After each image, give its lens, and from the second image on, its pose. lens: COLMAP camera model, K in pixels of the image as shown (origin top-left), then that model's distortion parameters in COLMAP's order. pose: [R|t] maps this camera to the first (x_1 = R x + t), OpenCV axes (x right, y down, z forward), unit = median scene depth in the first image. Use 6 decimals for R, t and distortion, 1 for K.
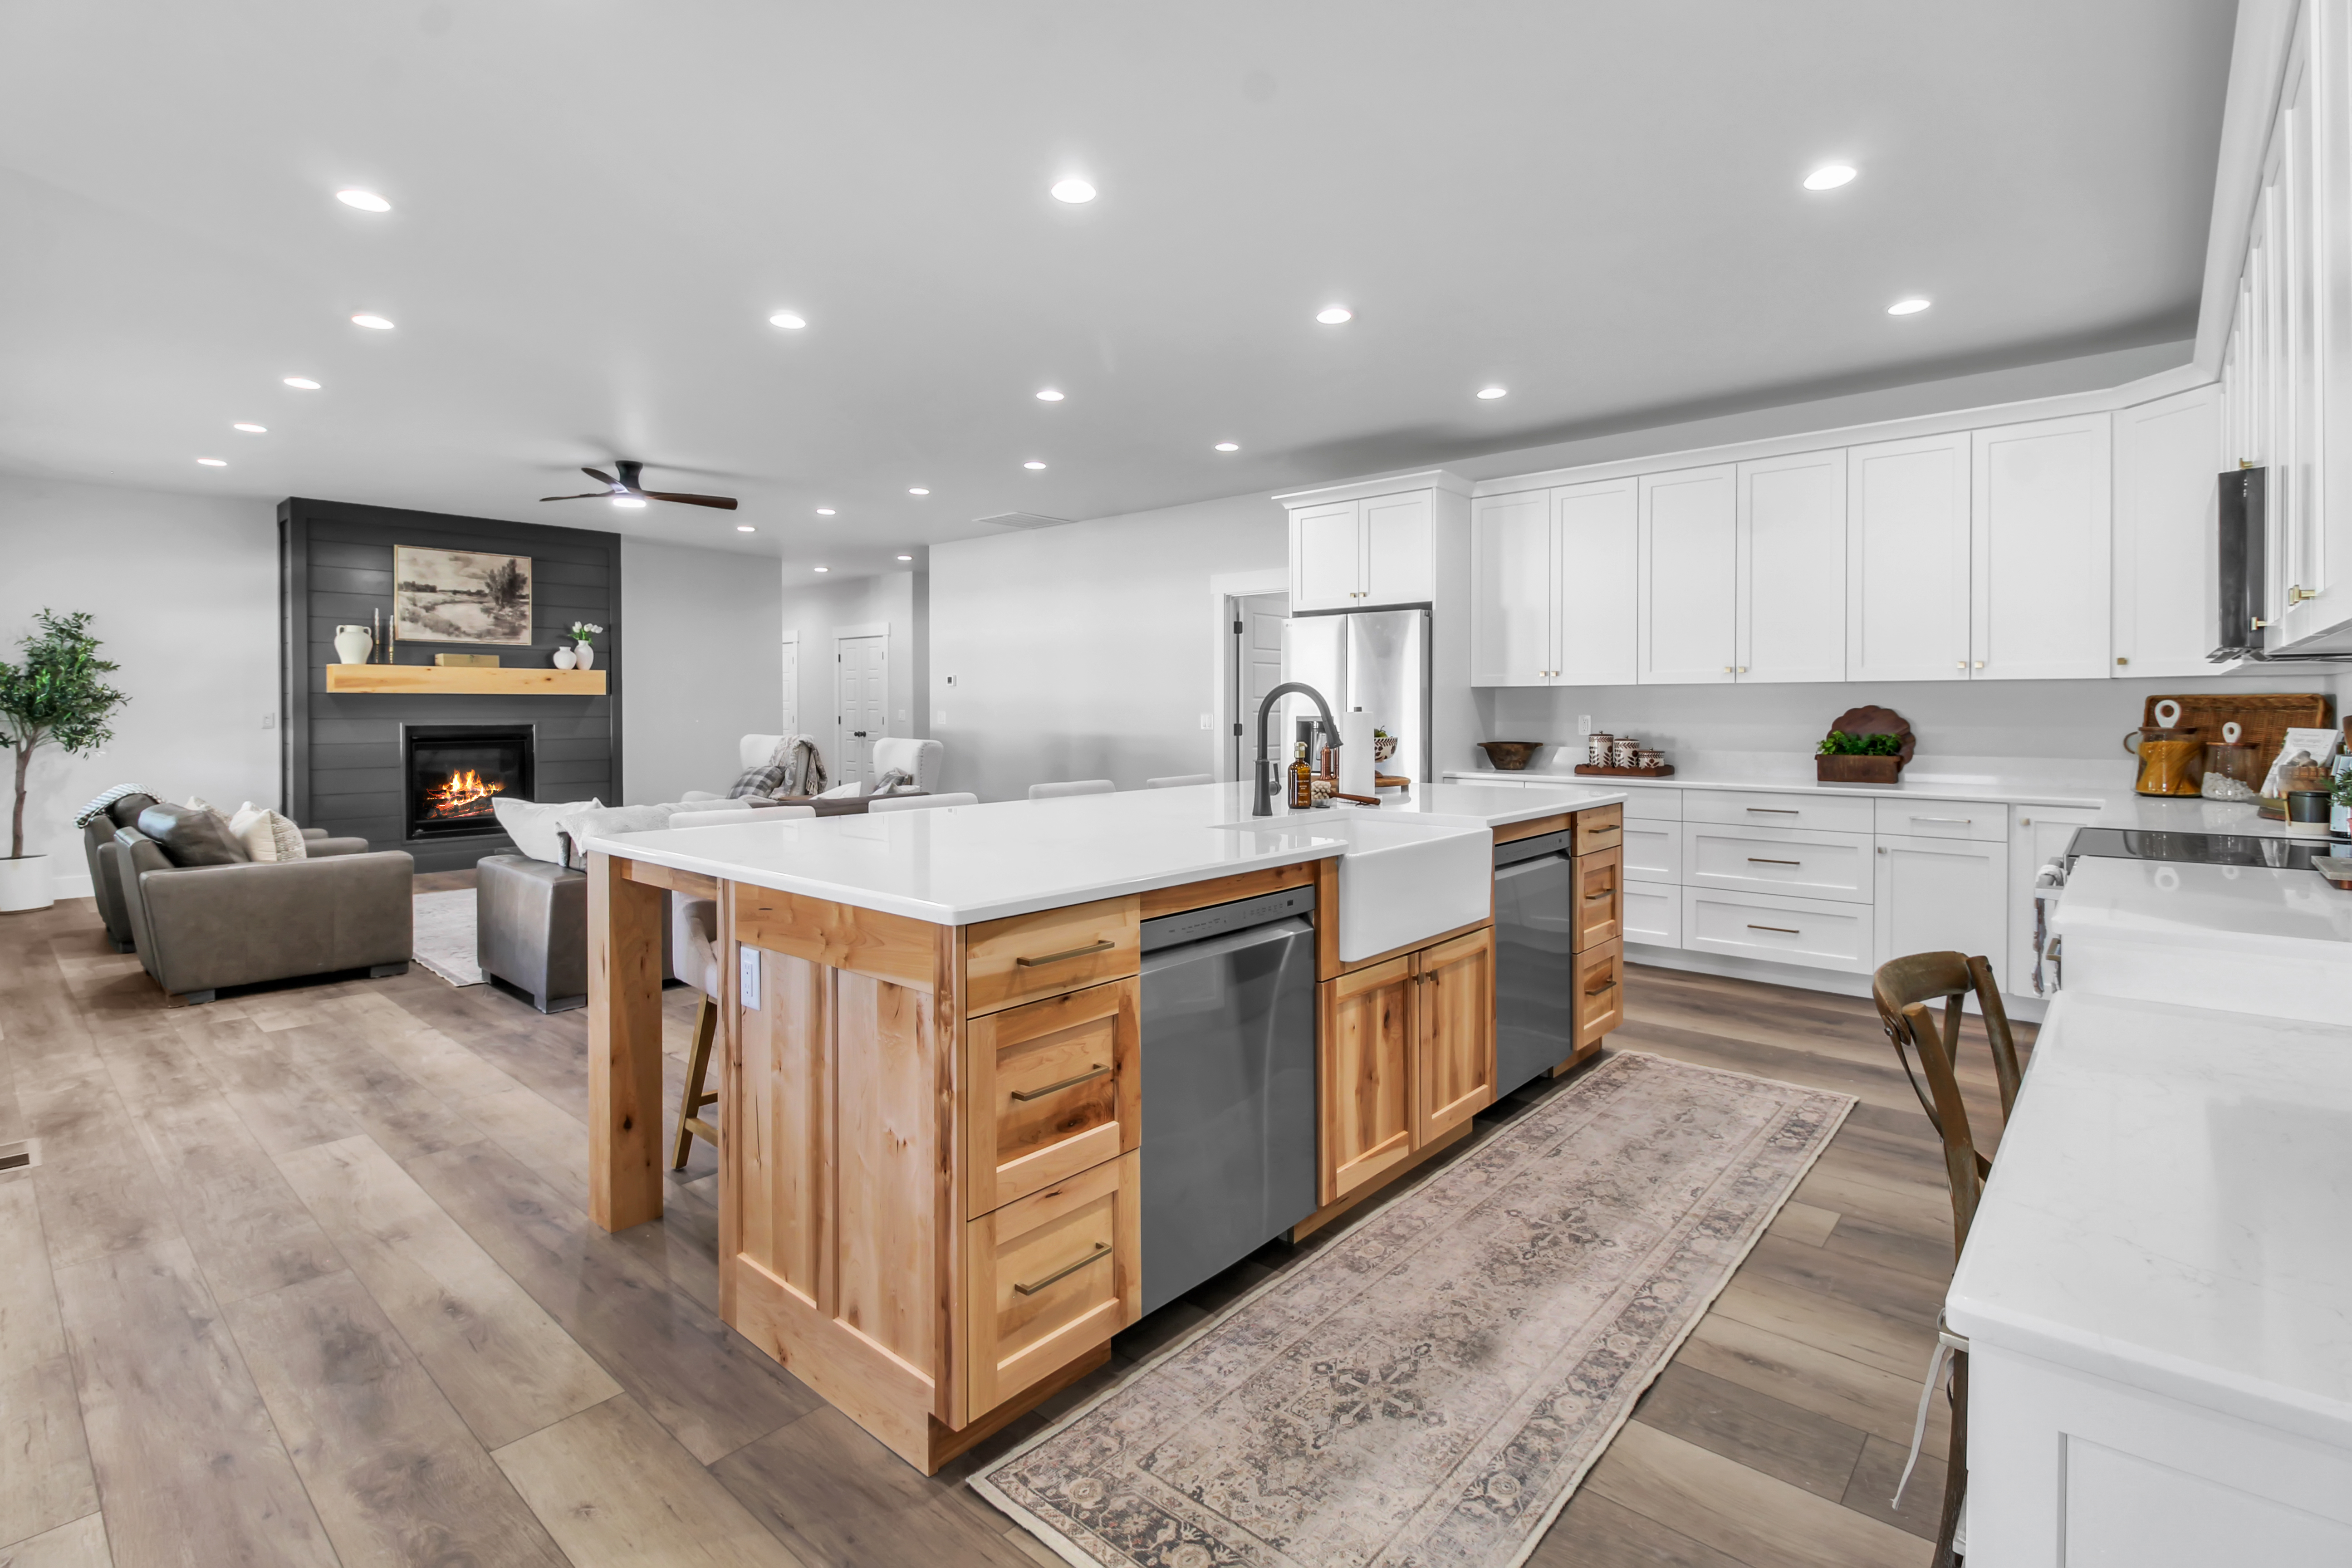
lens RADIAL K [[1096.3, 0, 1185.8], [0, 1096.3, 716.6], [0, 0, 1]] dist [0.009180, -0.010846]
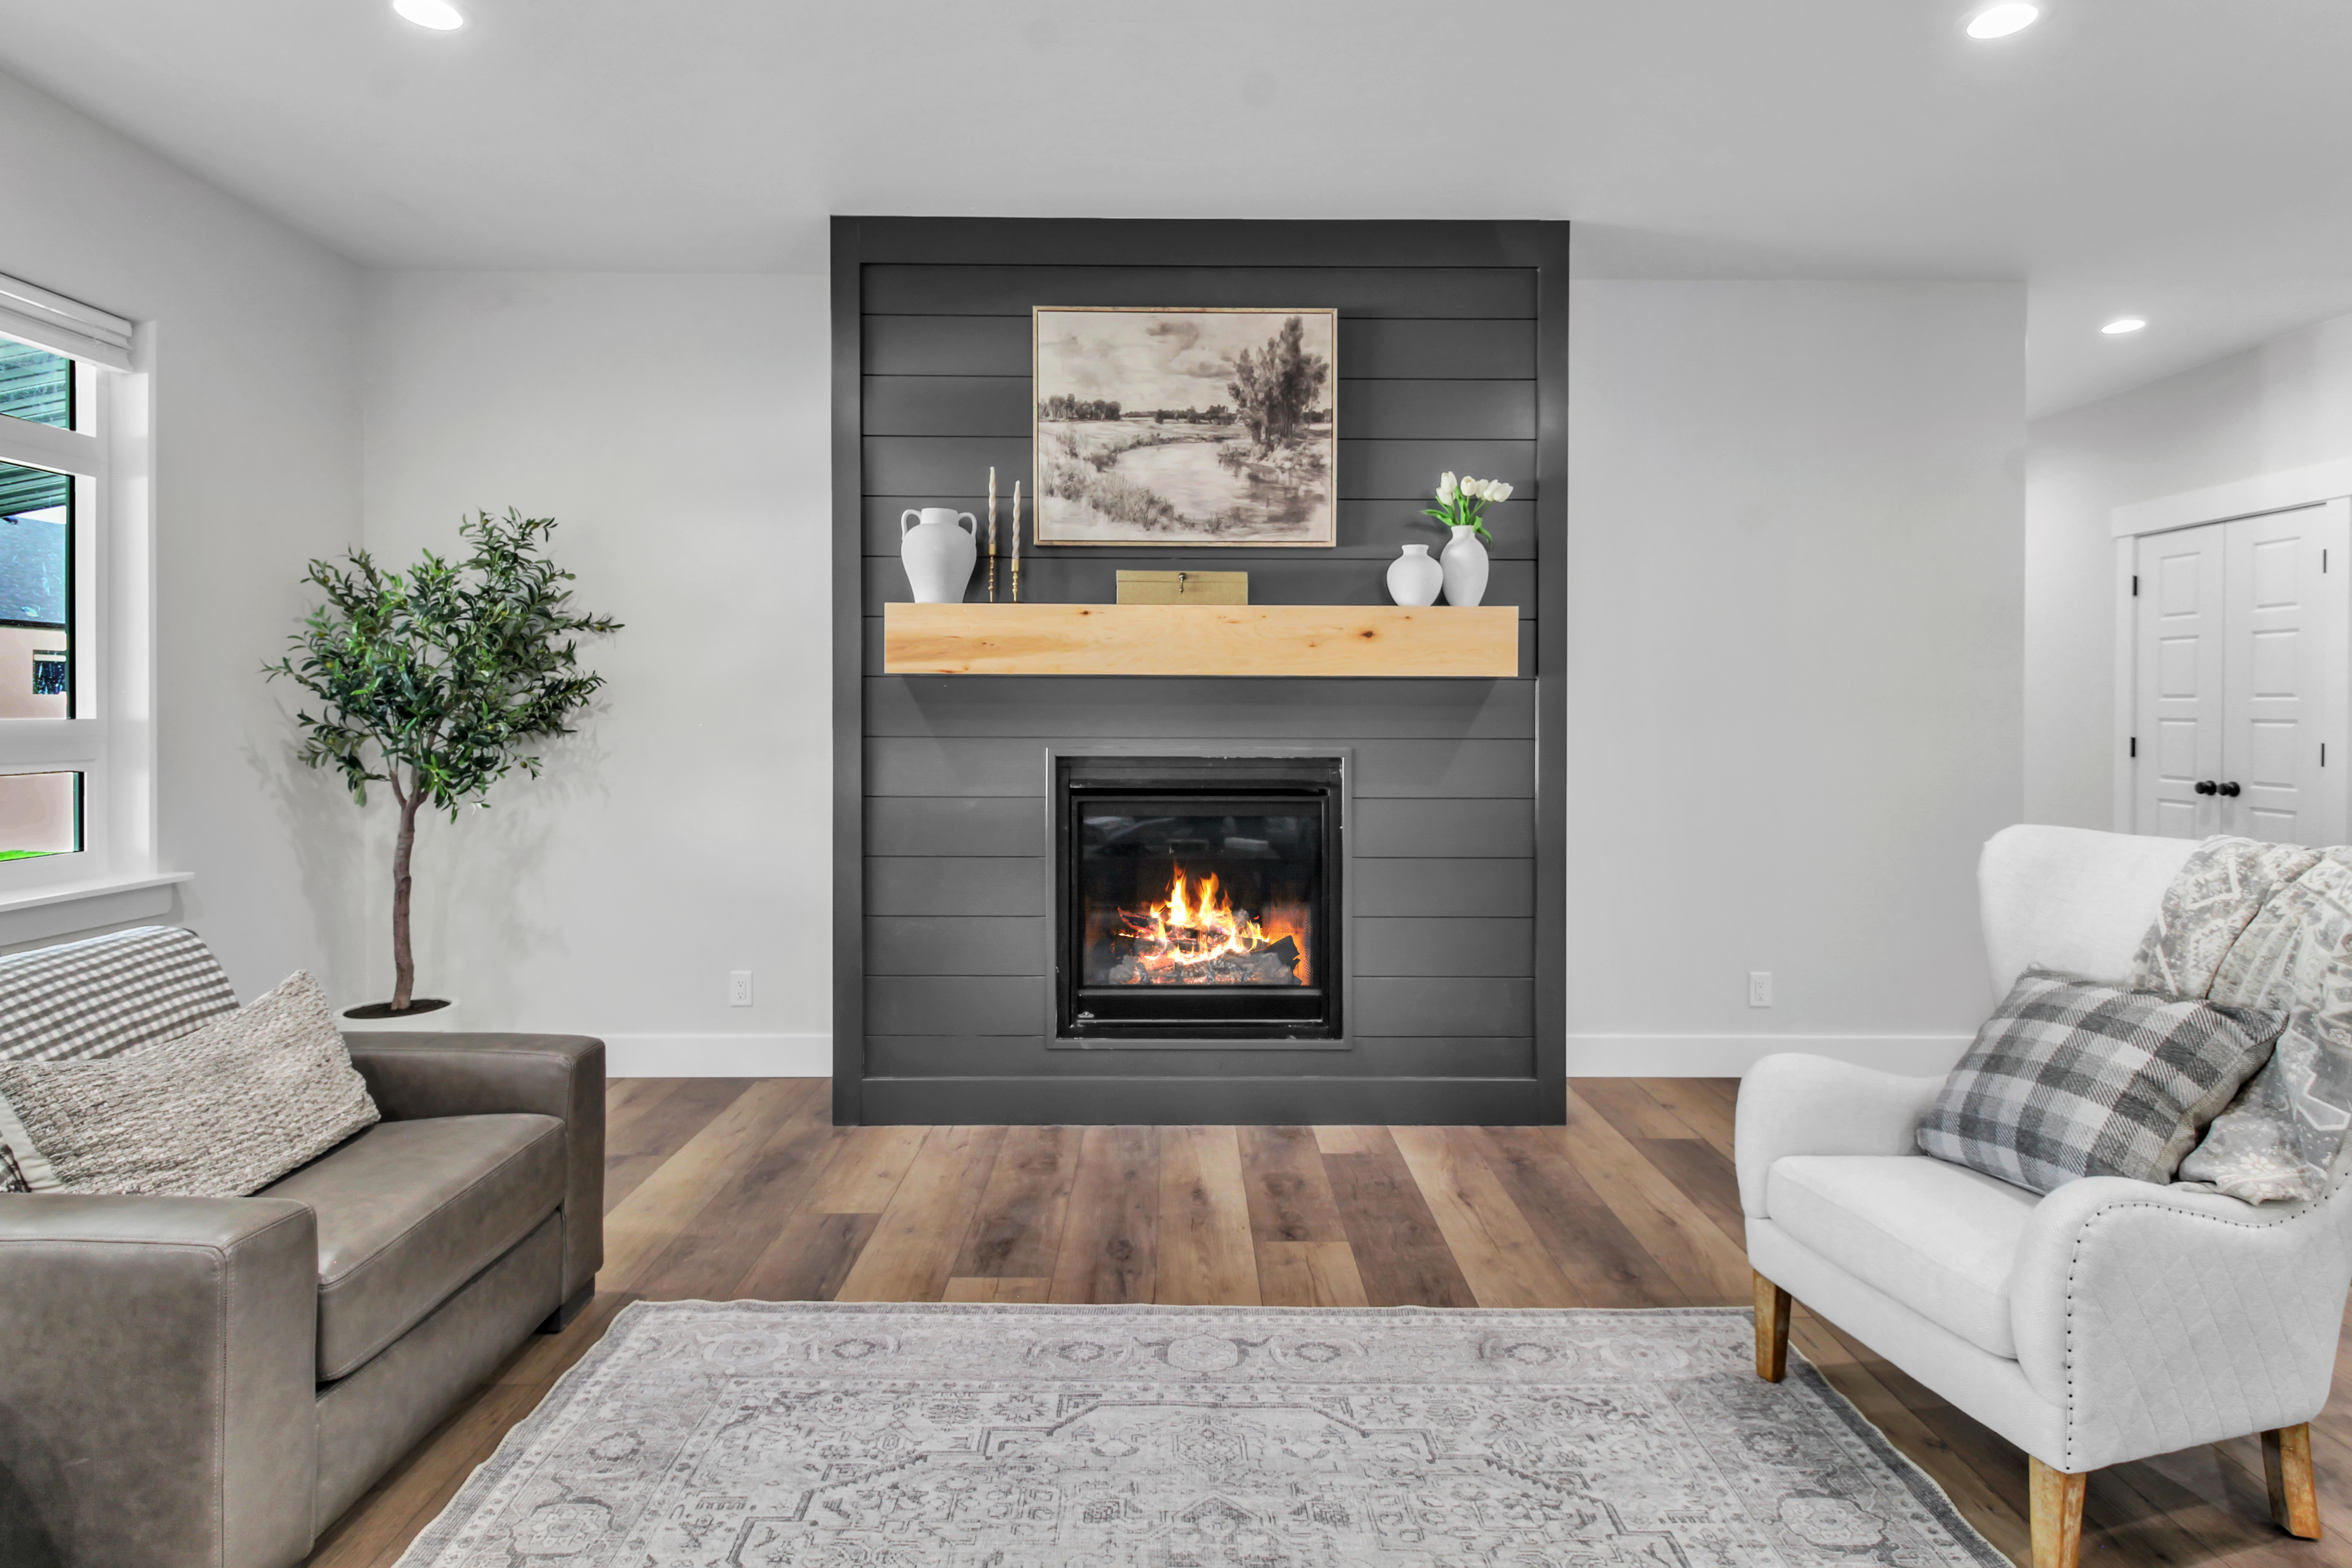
lens RADIAL K [[1198.3, 0, 1179.4], [0, 1198.3, 712.5], [0, 0, 1]] dist [0.016865, -0.008582]
pose [[0.665103, 0.005788, -0.746730, -0.358445], [-0.010649, 0.999942, -0.001734, -0.007514], [0.746676, 0.009105, 0.665126, 0.757680]]
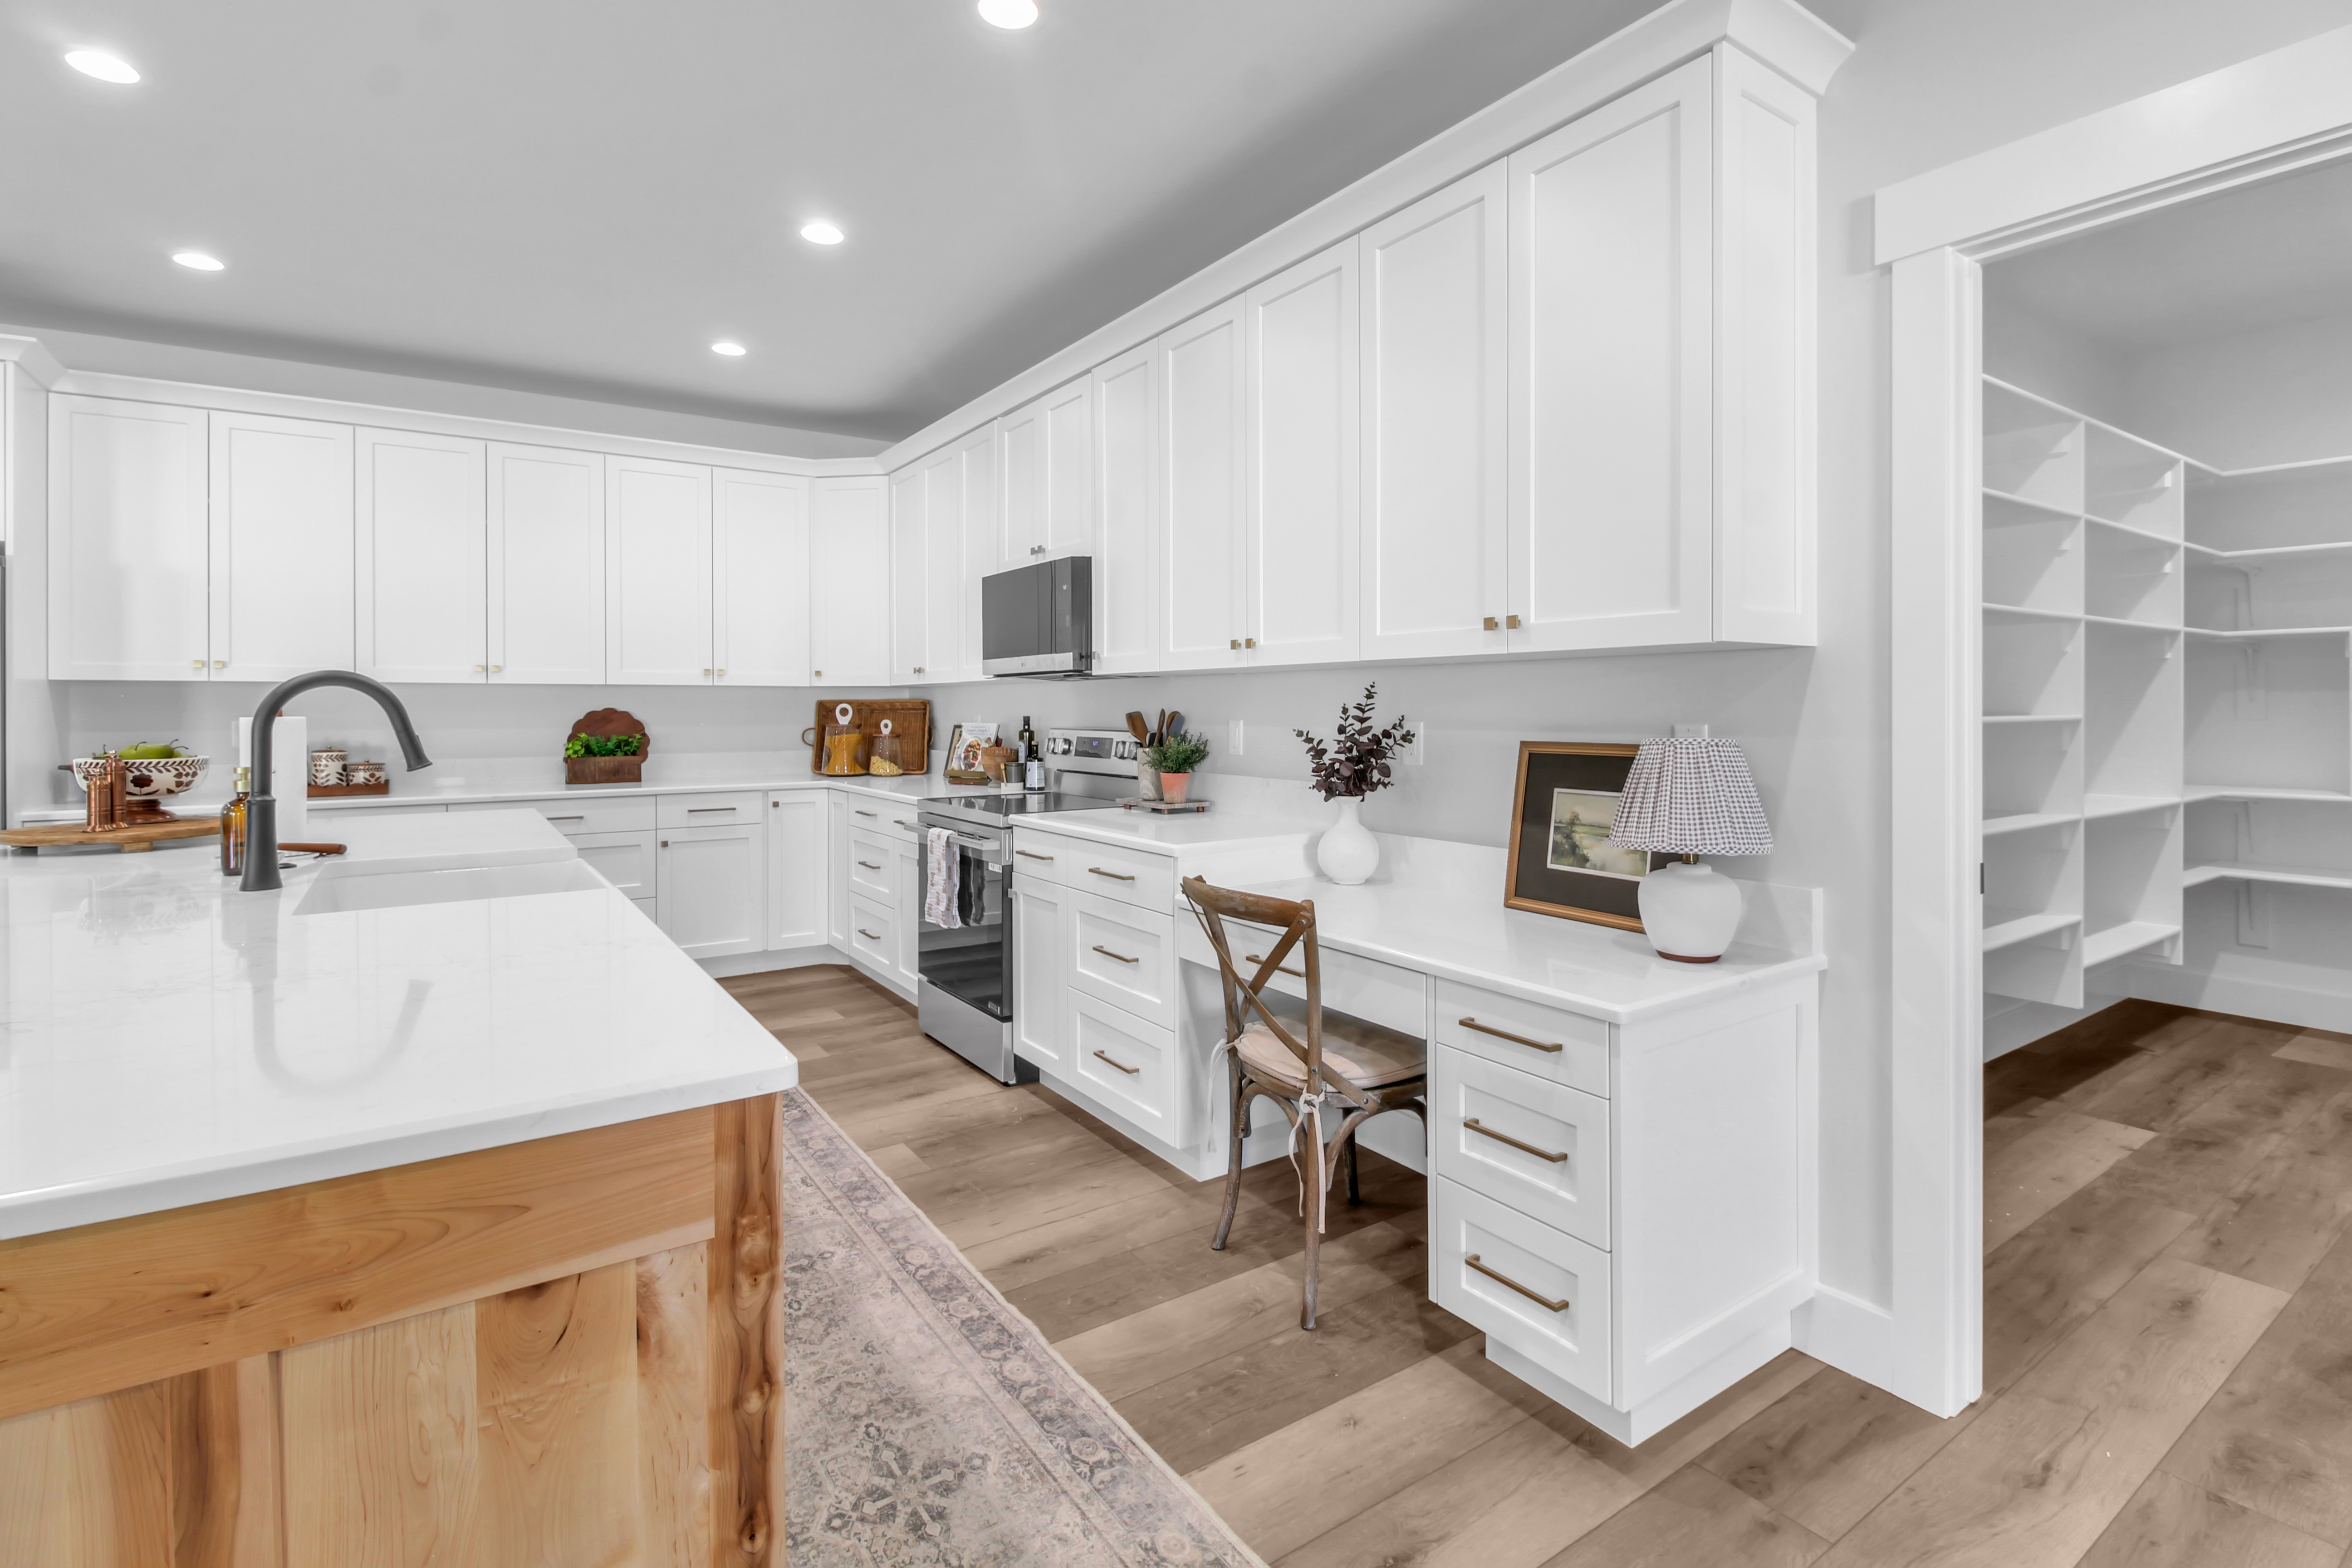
lens RADIAL K [[1096.3, 0, 1187.2], [0, 1096.3, 715.6], [0, 0, 1]] dist [0.009180, -0.010846]
pose [[0.245561, -0.006995, 0.969356, -0.155408], [0.011472, 0.999925, 0.004309, -0.000857], [-0.969313, 0.010062, 0.245623, 0.142327]]
